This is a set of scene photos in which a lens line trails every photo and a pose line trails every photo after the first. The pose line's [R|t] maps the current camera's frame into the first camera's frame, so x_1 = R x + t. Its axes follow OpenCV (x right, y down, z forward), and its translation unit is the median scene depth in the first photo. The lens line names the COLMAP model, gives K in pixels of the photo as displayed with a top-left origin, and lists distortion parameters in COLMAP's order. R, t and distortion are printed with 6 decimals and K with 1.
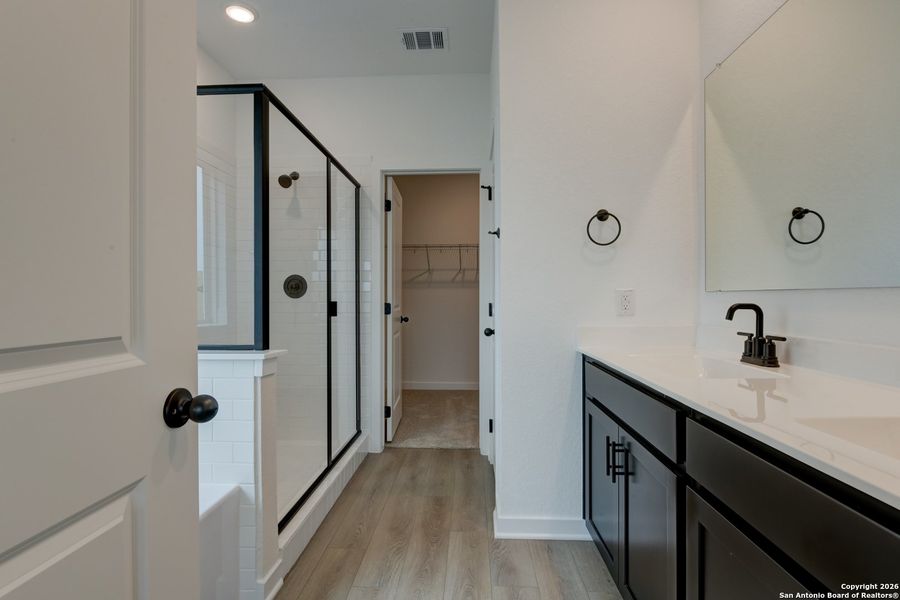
lens RADIAL K [[459.1, 0, 425.3], [0, 459.1, 298.4], [0, 0, 1]] dist [-0.003608, -0.000844]
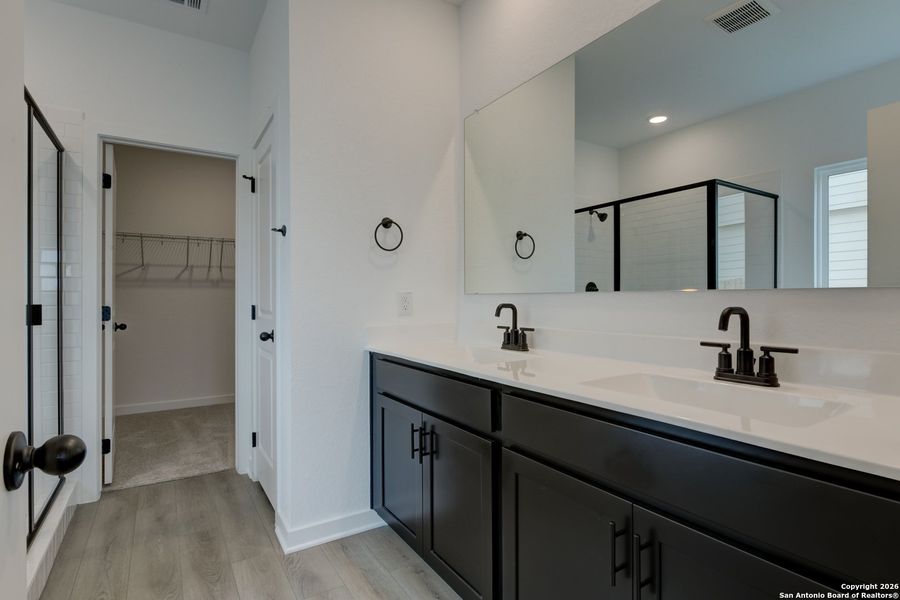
lens RADIAL K [[478.4, 0, 441.9], [0, 478.4, 297.8], [0, 0, 1]] dist [-0.001472, -0.000675]
pose [[0.804487, 0.000793, 0.593969, -0.125341], [0.001680, 0.999992, -0.003610, -0.000345], [-0.593968, 0.003903, 0.804480, 0.012040]]
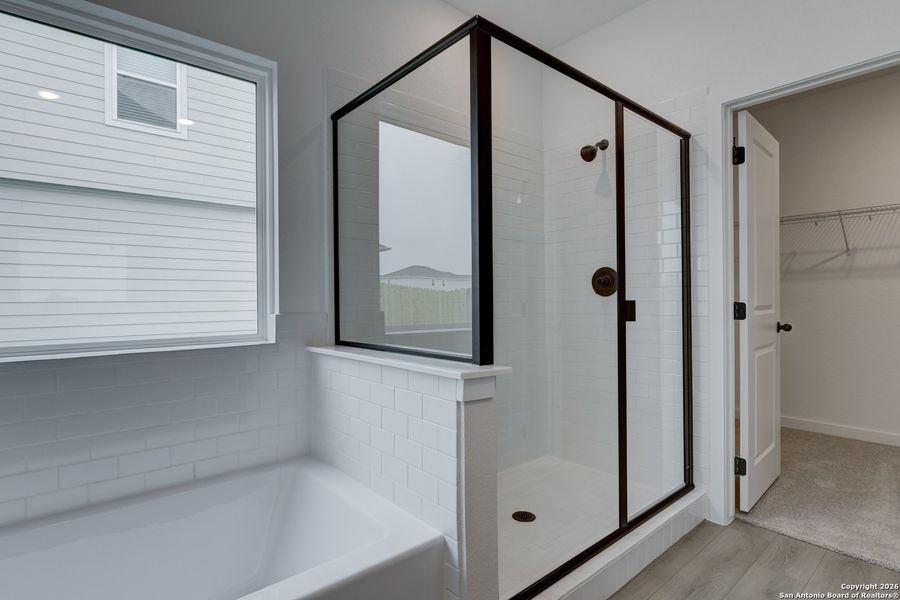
lens RADIAL K [[459.1, 0, 425.3], [0, 459.1, 298.4], [0, 0, 1]] dist [-0.003608, -0.000844]
pose [[0.708877, -0.002980, -0.705325, 0.074771], [0.006255, 0.999978, 0.002061, -0.000120], [0.705304, -0.005873, 0.708881, 0.251328]]
